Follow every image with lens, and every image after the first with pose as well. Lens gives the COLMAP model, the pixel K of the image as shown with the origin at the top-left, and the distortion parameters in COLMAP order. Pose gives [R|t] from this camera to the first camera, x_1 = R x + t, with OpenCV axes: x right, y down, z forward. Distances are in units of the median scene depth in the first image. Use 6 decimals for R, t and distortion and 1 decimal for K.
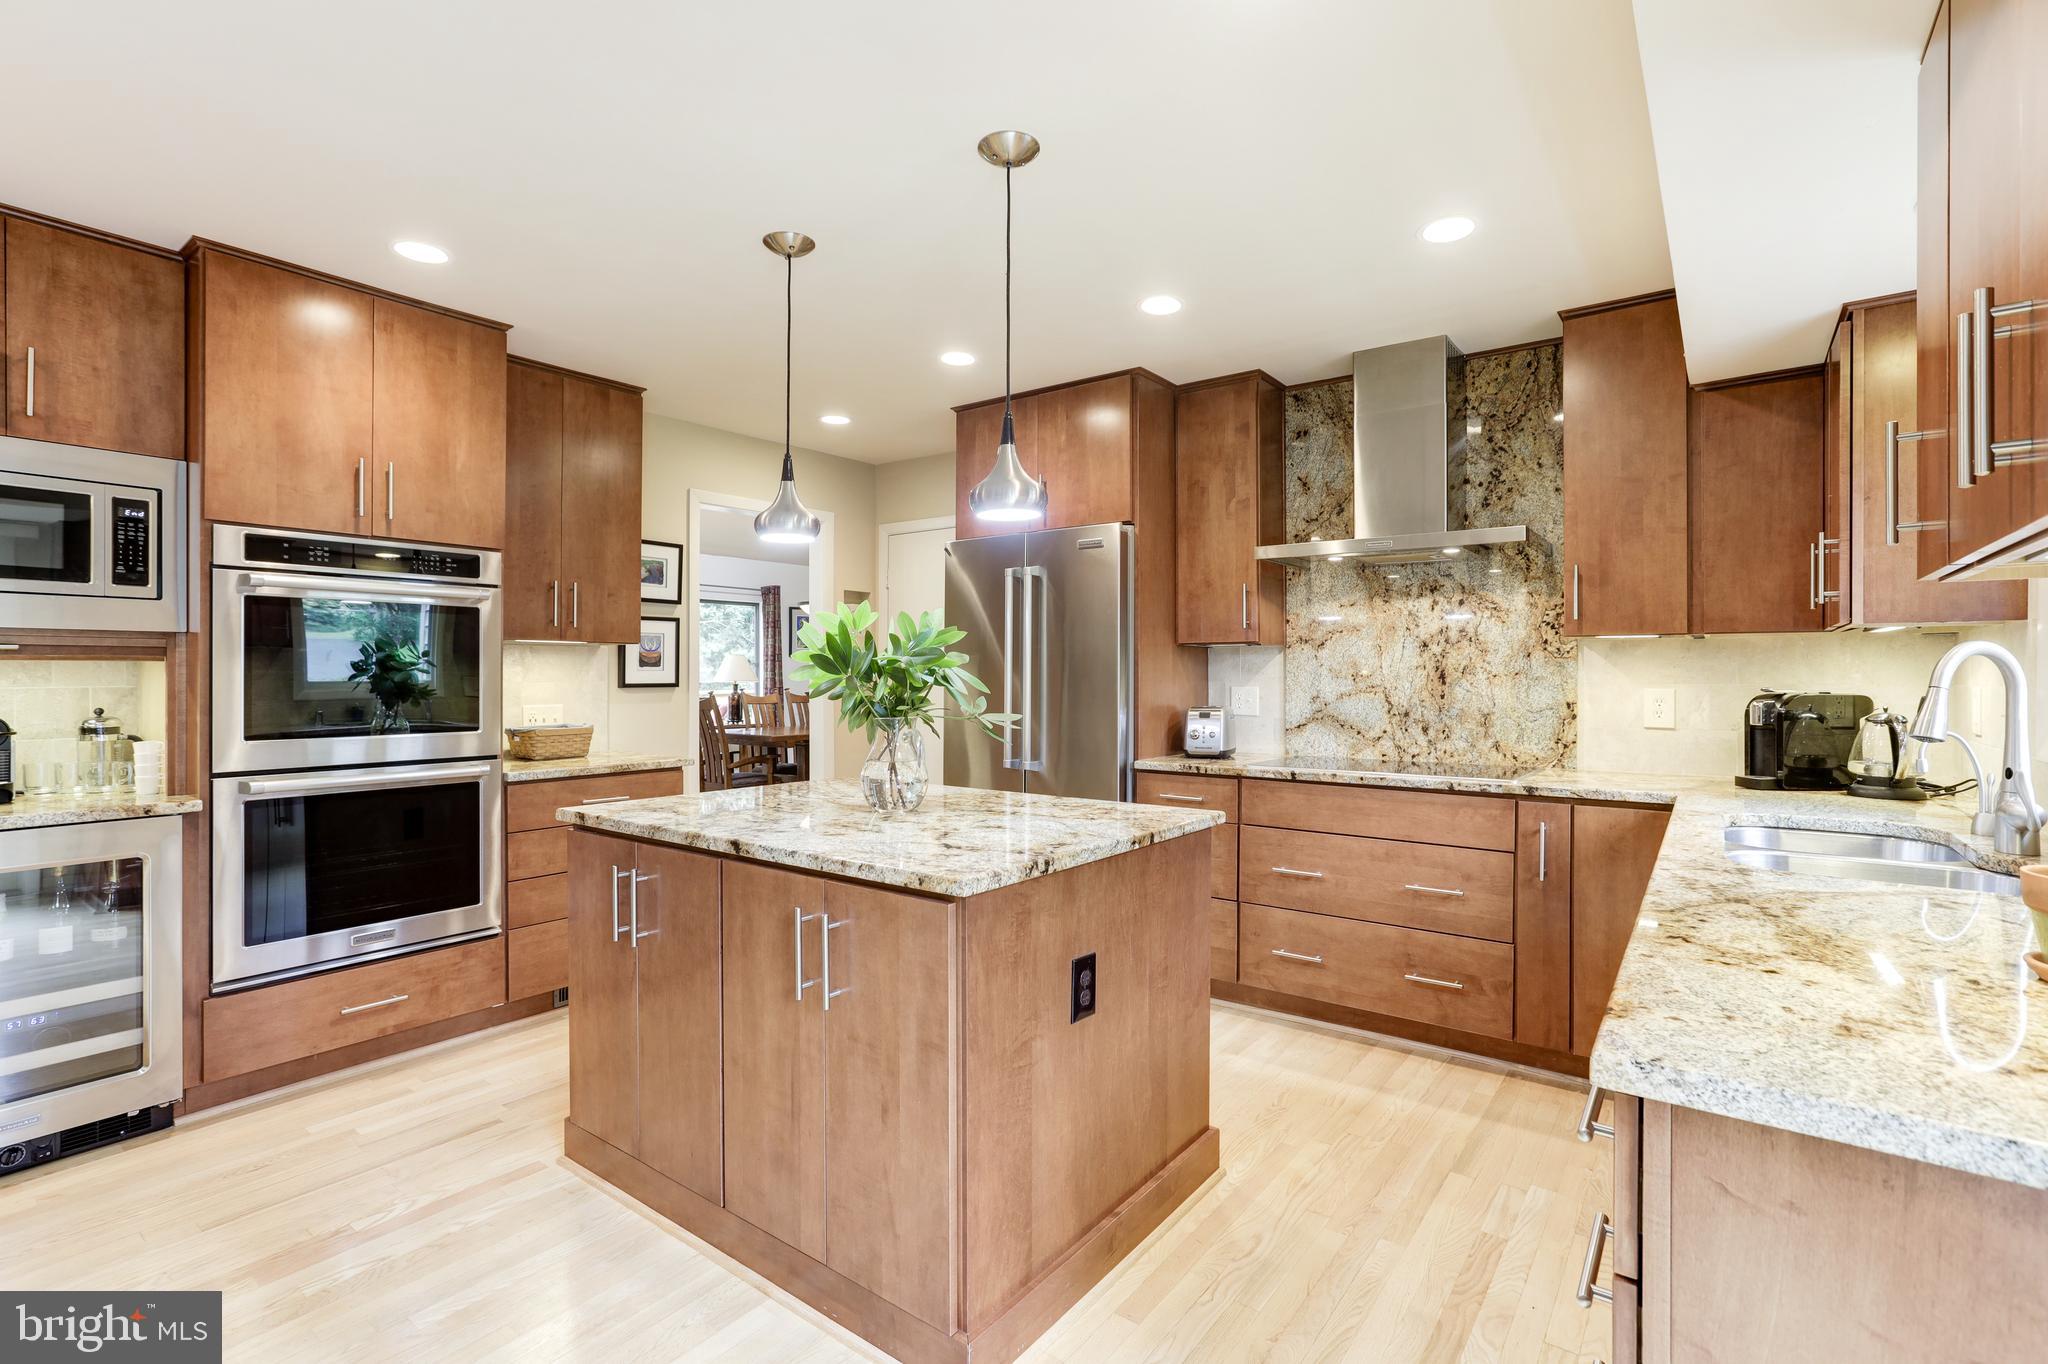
lens RADIAL K [[933.1, 0, 1028.0], [0, 933.1, 676.7], [0, 0, 1]] dist [-0.030156, 0.013610]
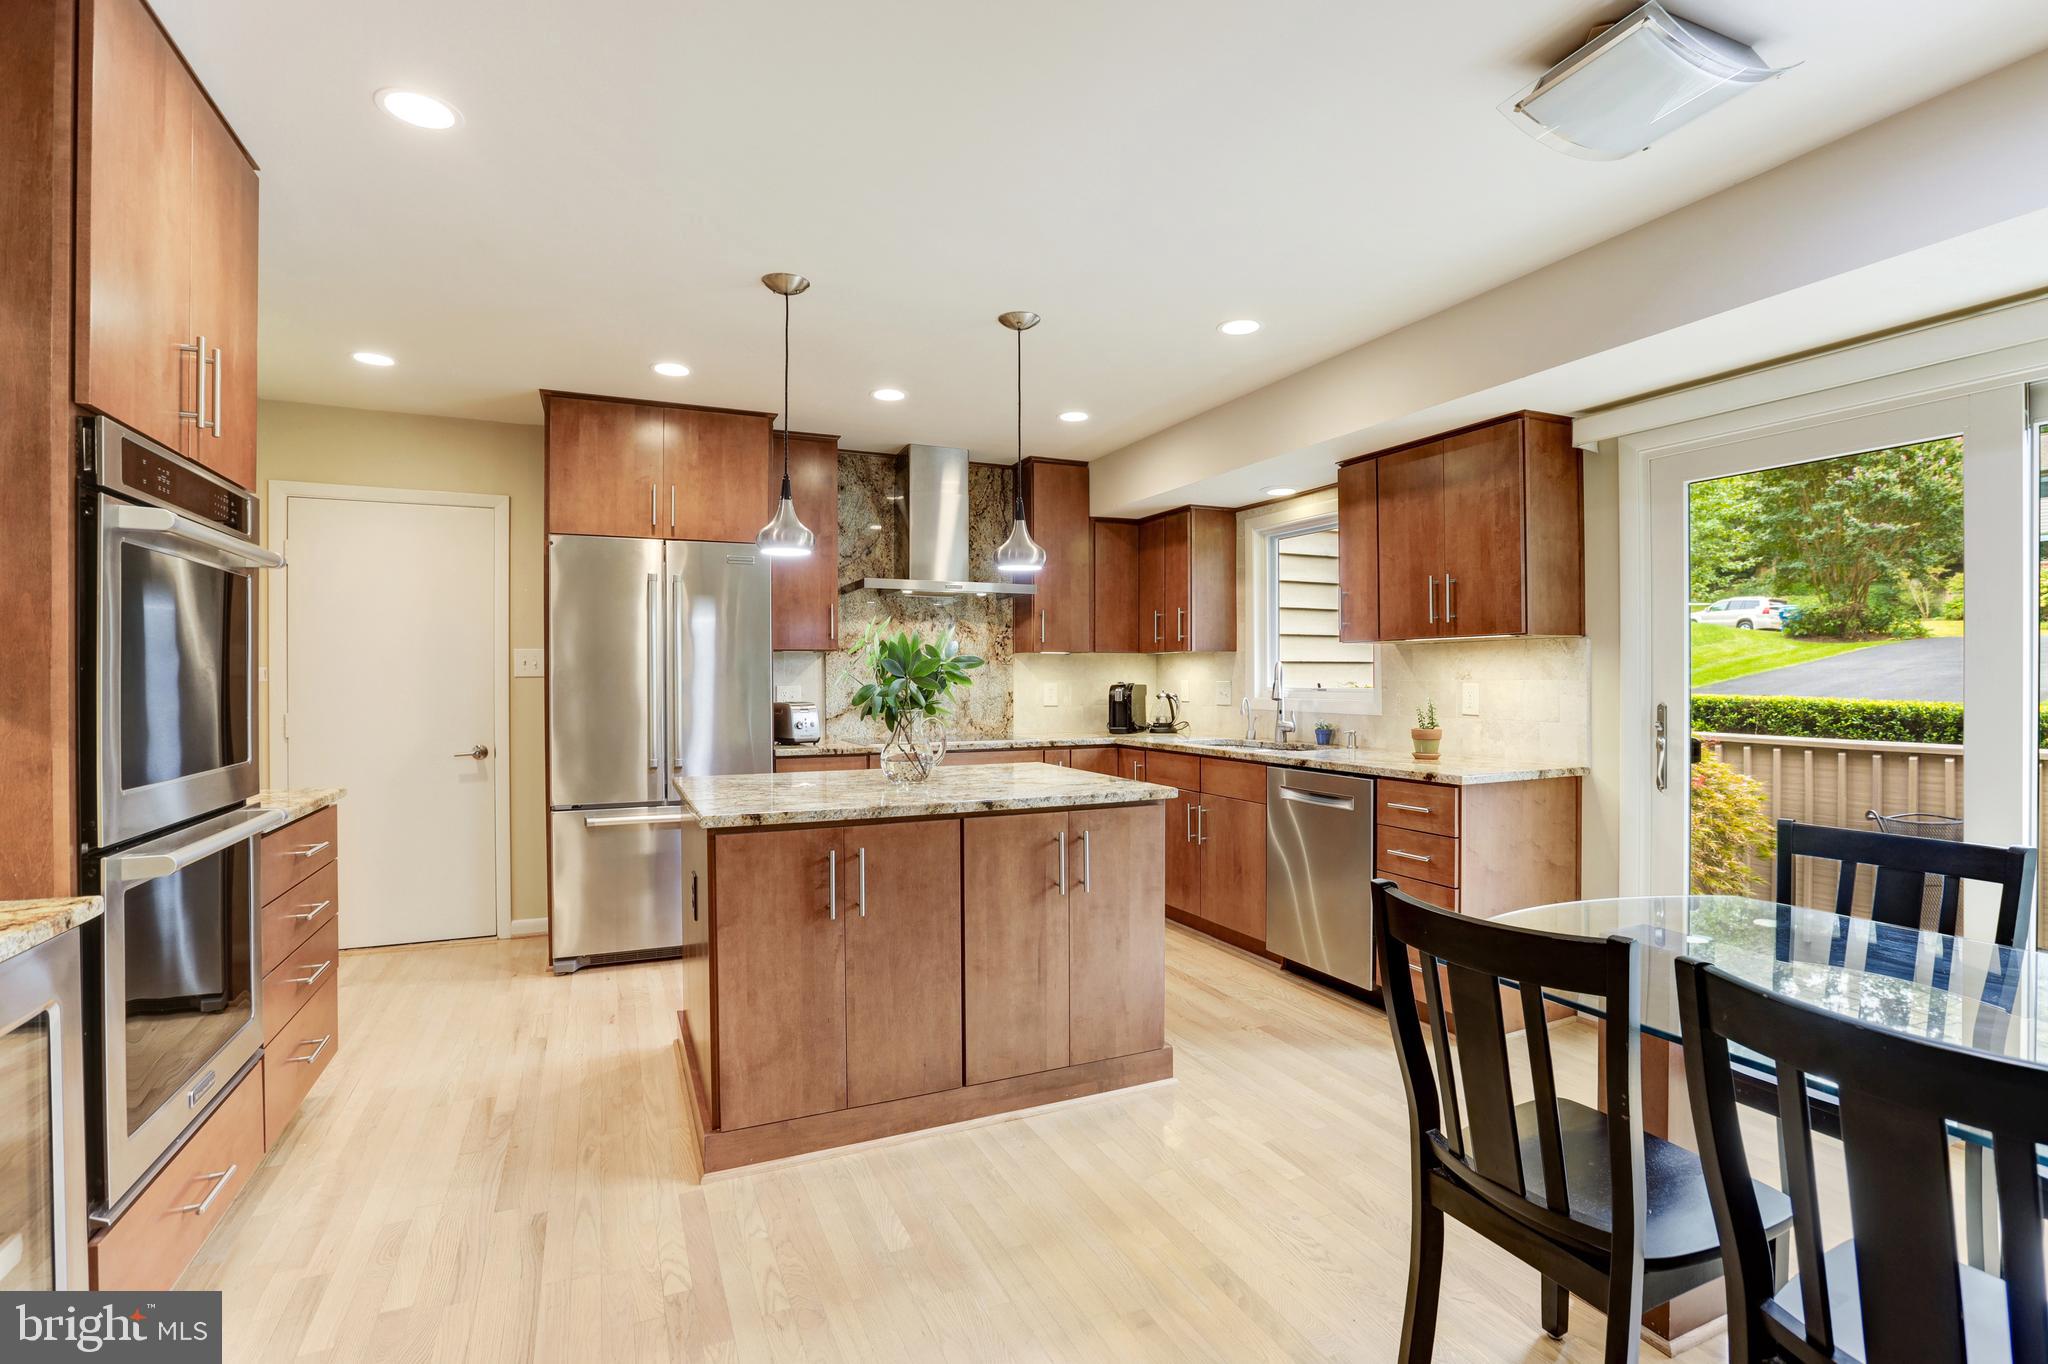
lens RADIAL K [[952.7, 0, 1024.0], [0, 952.7, 682.0], [0, 0, 1]] dist [-0.060579, 0.014828]
pose [[0.488124, -0.007933, 0.872738, -1.307068], [0.003748, 0.999969, 0.006994, -0.002779], [-0.872766, -0.000143, 0.488138, 0.253226]]
